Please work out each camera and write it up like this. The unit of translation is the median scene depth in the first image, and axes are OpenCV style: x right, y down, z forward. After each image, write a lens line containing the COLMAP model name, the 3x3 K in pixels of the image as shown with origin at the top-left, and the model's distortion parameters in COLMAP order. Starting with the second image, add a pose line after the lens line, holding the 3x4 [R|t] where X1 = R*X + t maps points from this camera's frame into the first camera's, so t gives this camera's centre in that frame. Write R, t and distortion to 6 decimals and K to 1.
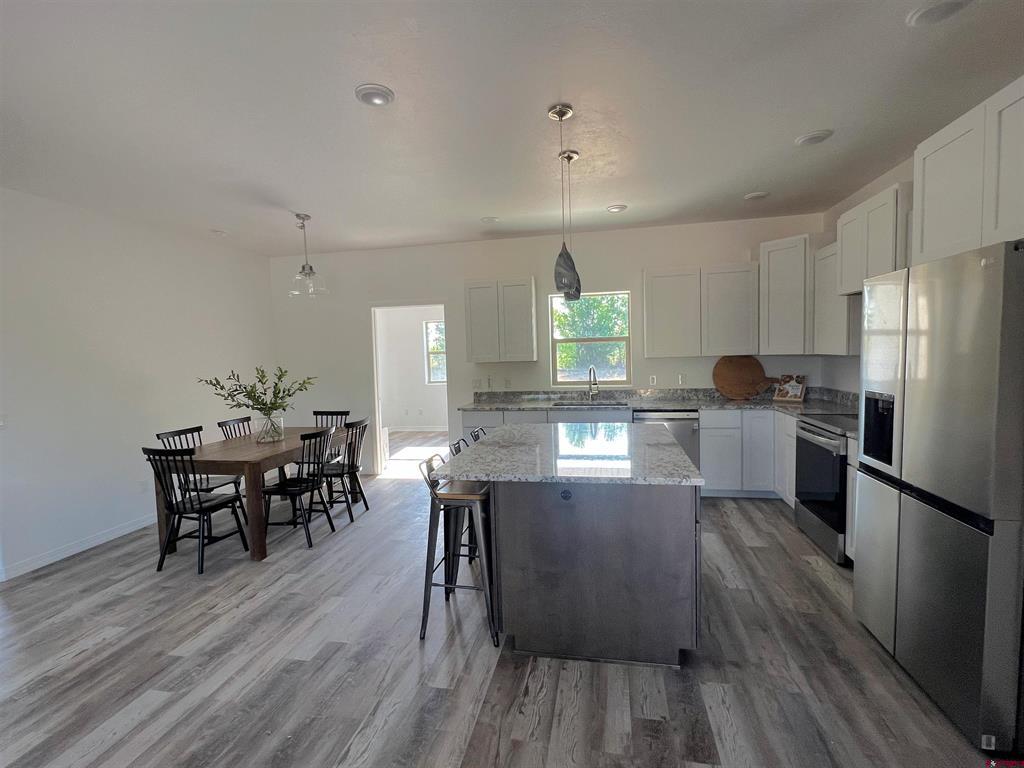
lens RADIAL K [[486.7, 0, 512.0], [0, 486.7, 384.0], [0, 0, 1]] dist [-0.004711, -0.000202]
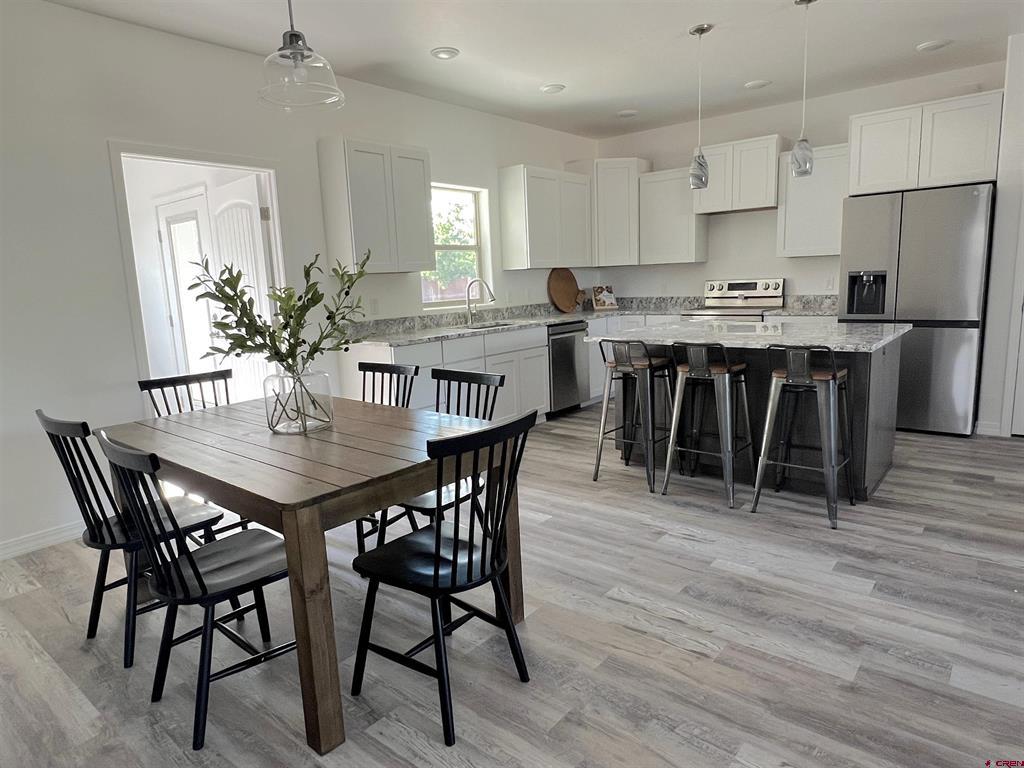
lens RADIAL K [[623.2, 0, 512.0], [0, 623.2, 384.0], [0, 0, 1]] dist [-0.038412, 0.025980]
pose [[0.485605, -0.138709, 0.863104, -1.252710], [0.087286, 0.990091, 0.110007, 0.046026], [-0.869810, 0.021917, 0.492900, 0.794487]]
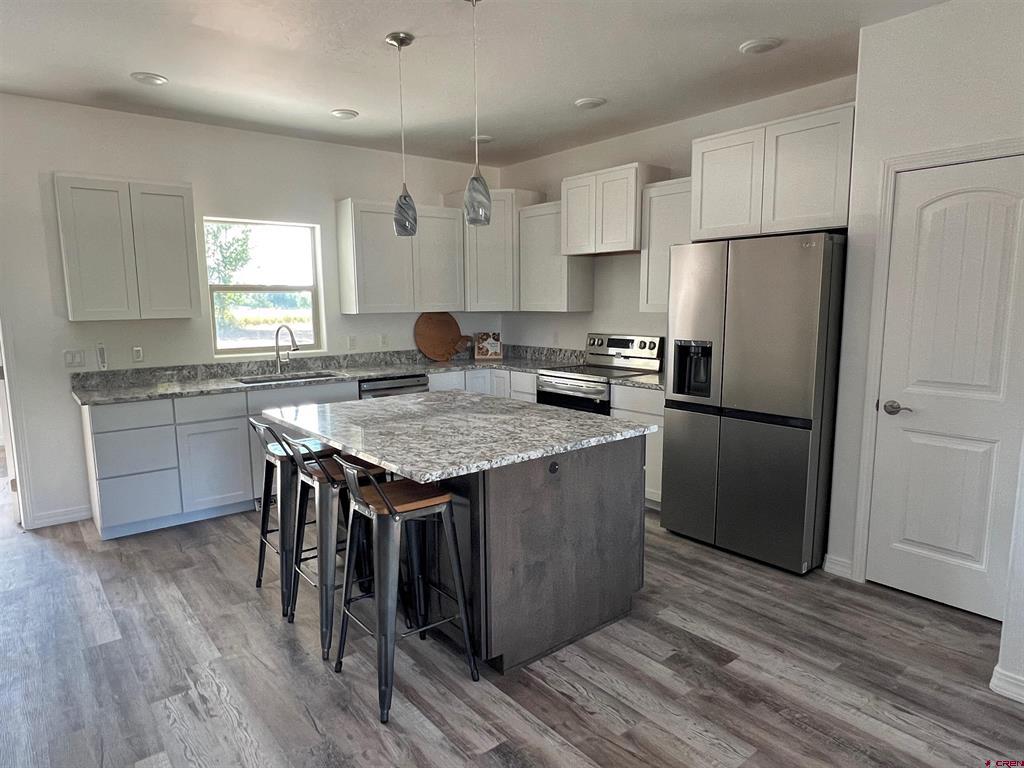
lens RADIAL K [[626.1, 0, 512.0], [0, 626.1, 384.0], [0, 0, 1]] dist [0.001807, -0.000381]
pose [[0.638245, -0.079468, 0.765721, -0.589604], [0.040864, 0.996753, 0.069383, -0.001045], [-0.768748, -0.012993, 0.639420, 0.260110]]
